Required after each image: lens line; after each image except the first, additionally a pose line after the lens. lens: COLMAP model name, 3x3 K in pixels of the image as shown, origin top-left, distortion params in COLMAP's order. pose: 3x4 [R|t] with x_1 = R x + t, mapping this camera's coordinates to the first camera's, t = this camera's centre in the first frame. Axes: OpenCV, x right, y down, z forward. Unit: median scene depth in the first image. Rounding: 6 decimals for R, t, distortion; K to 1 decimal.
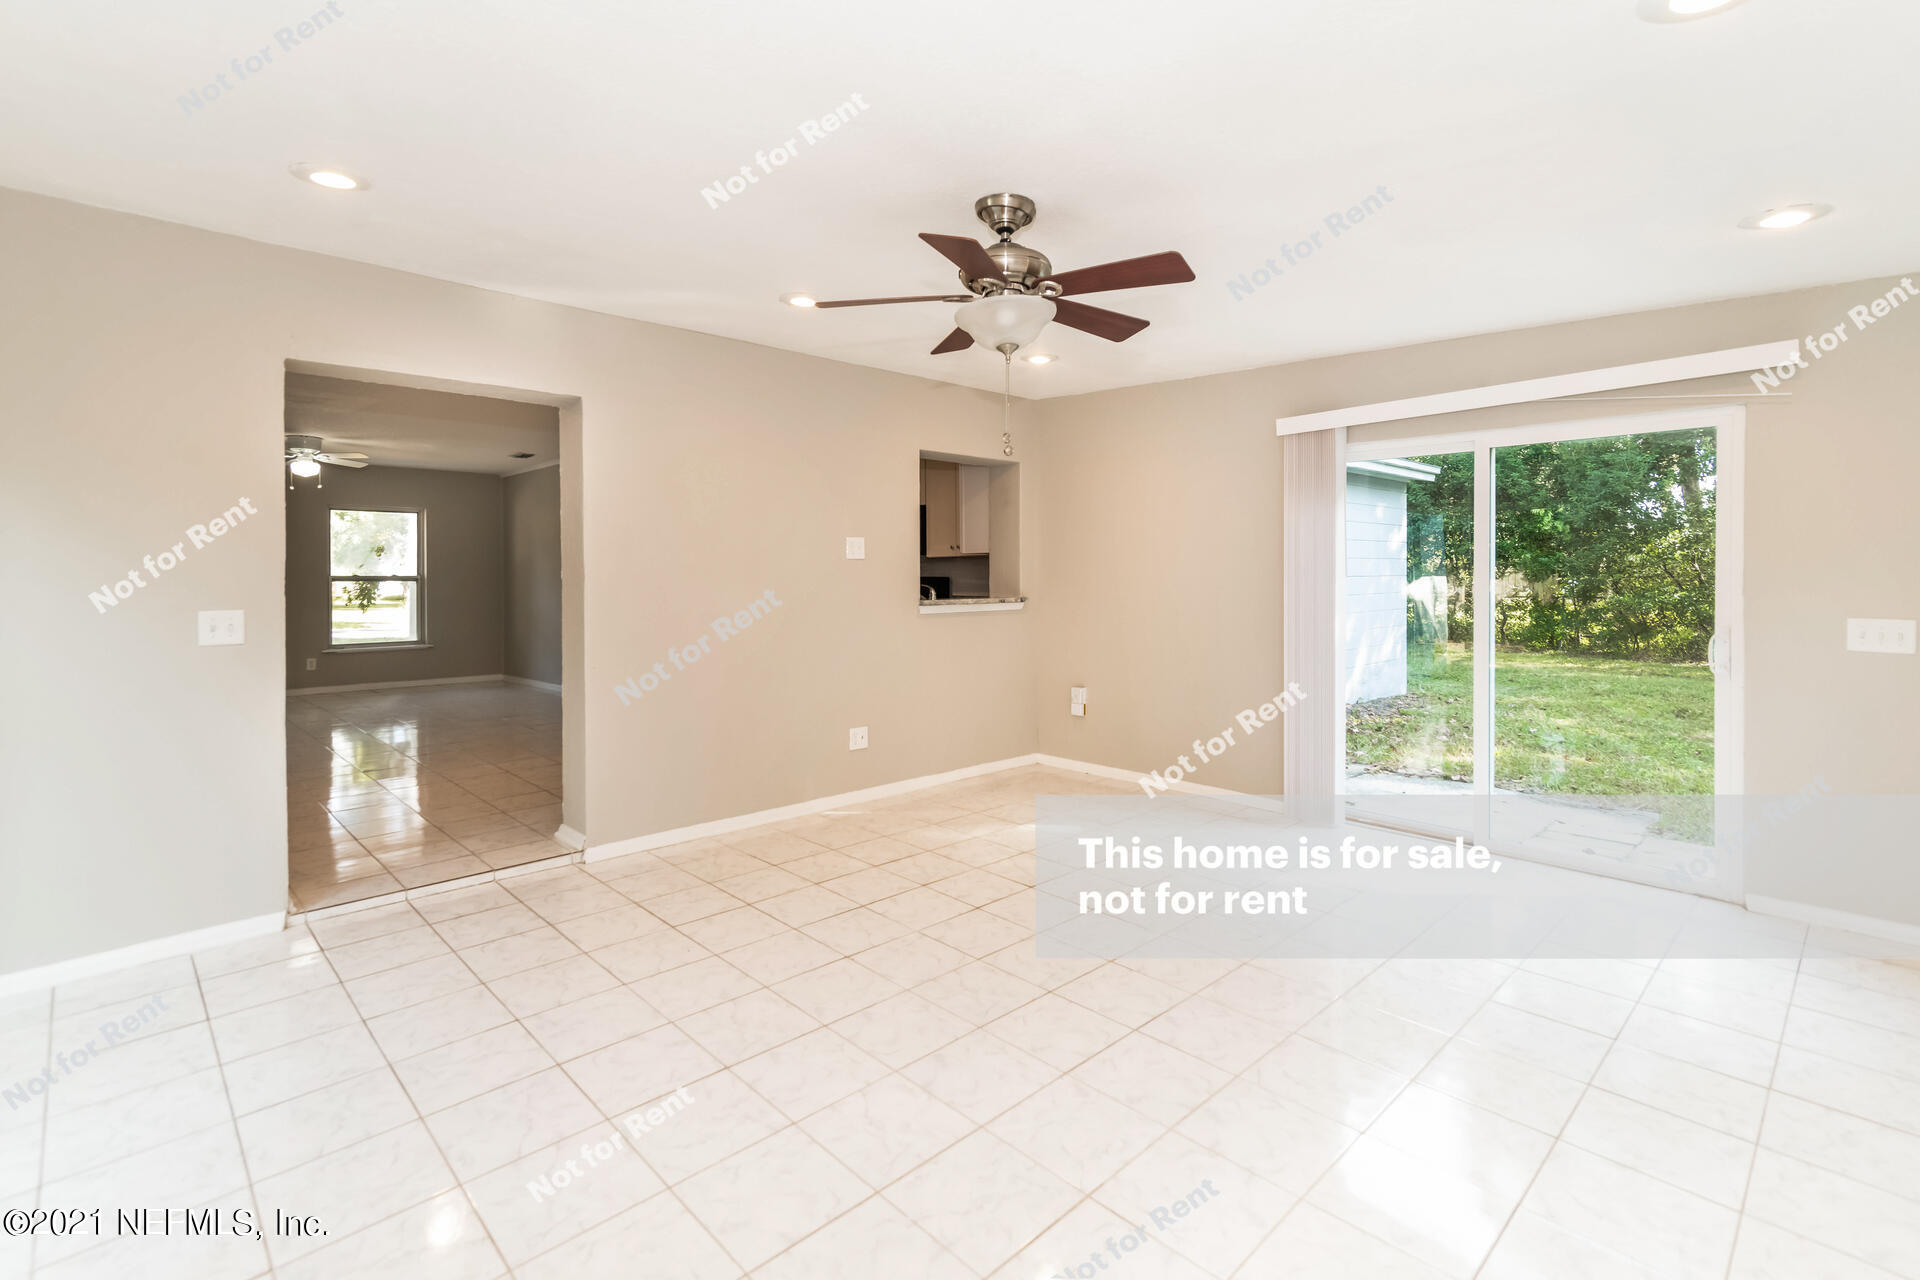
lens RADIAL K [[908.4, 0, 963.1], [0, 908.4, 571.7], [0, 0, 1]] dist [0.013481, 0.000601]
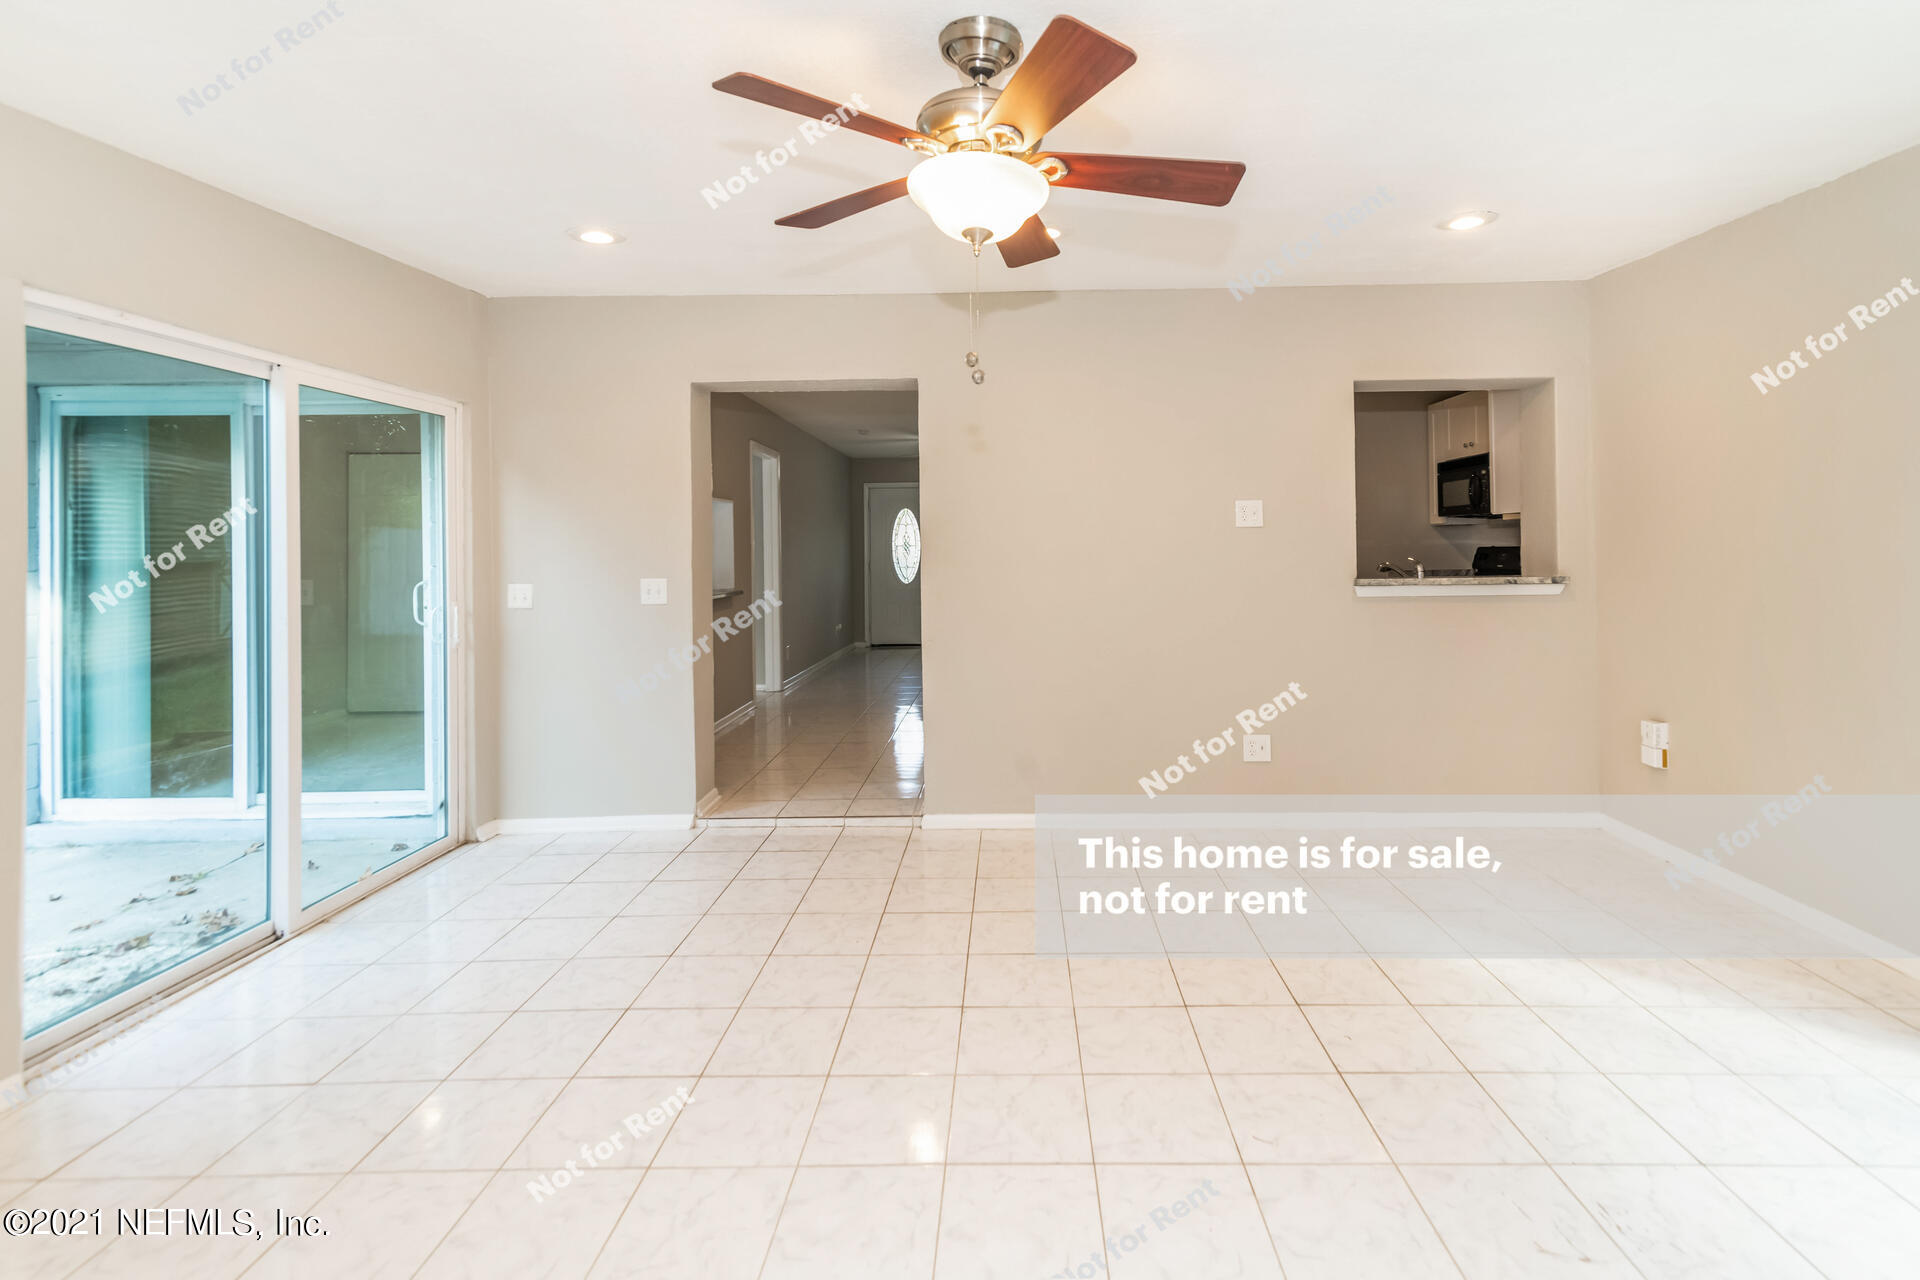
lens RADIAL K [[907.0, 0, 966.4], [0, 907.0, 540.9], [0, 0, 1]] dist [0.011912, 0.000126]
pose [[0.705256, -0.010849, -0.708869, 0.415234], [0.009797, 0.999937, -0.005556, 0.001037], [0.708885, -0.003026, 0.705318, 0.368473]]
